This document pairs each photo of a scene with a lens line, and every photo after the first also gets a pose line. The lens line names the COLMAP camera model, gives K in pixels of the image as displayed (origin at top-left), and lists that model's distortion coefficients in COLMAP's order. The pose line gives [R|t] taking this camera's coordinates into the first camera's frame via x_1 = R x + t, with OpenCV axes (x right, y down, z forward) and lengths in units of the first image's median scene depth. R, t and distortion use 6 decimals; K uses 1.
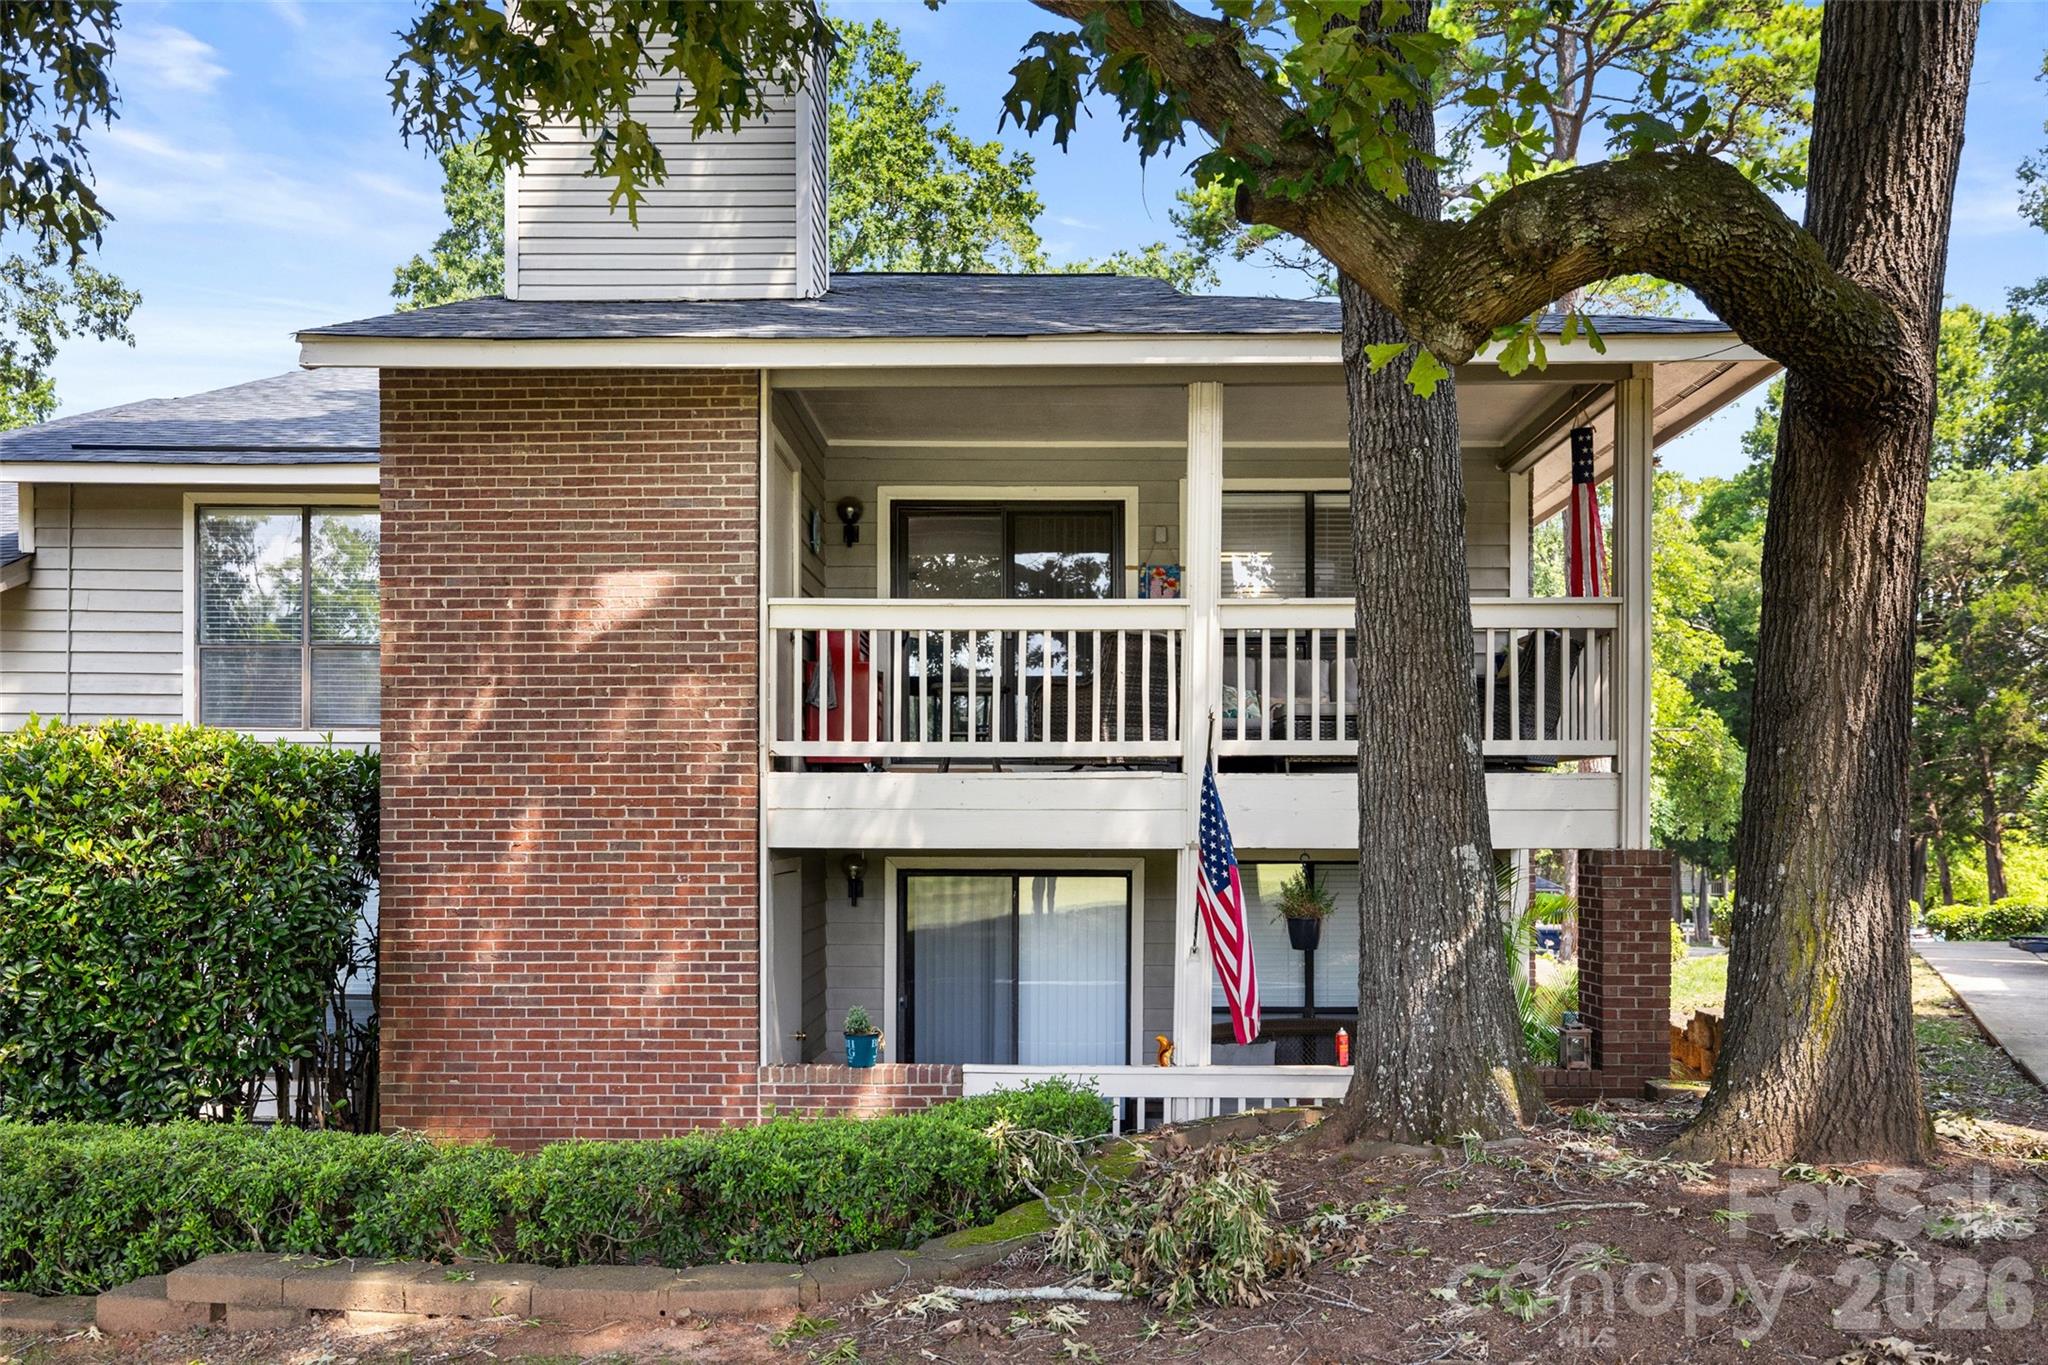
lens RADIAL K [[1483.3, 0, 1024.0], [0, 1483.3, 683.1], [0, 0, 1]] dist [-0.000213, 0.004546]
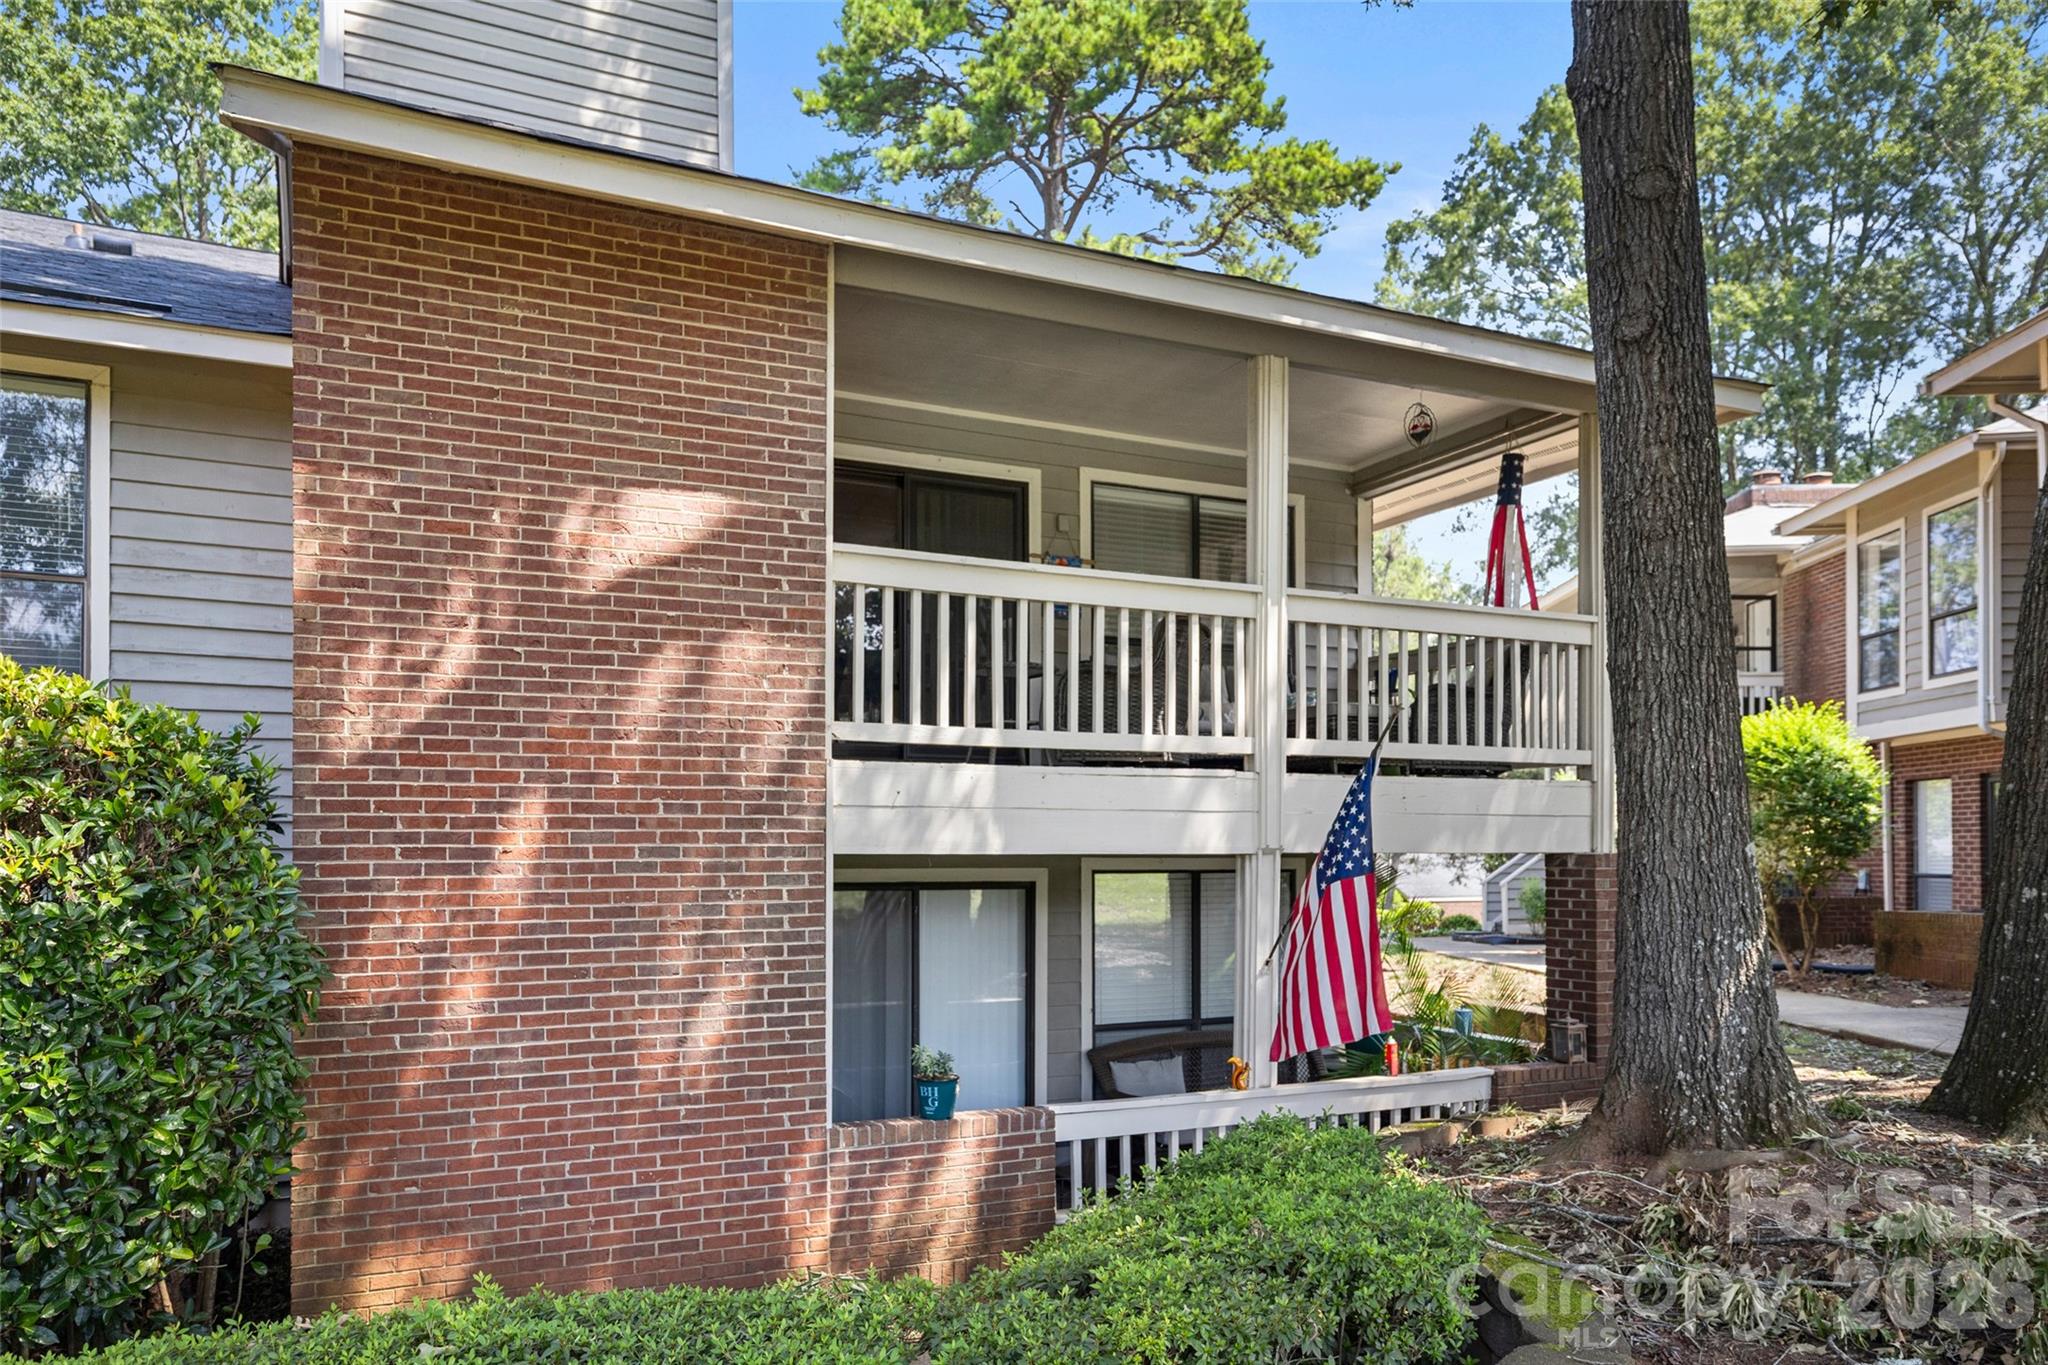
lens RADIAL K [[1408.1, 0, 1022.7], [0, 1408.1, 721.8], [0, 0, 1]] dist [0.003250, 0.000328]
pose [[0.899284, 0.037367, 0.435766, -0.413724], [-0.040046, 0.999193, -0.003038, 0.038154], [-0.435528, -0.014719, 0.900055, 0.274370]]
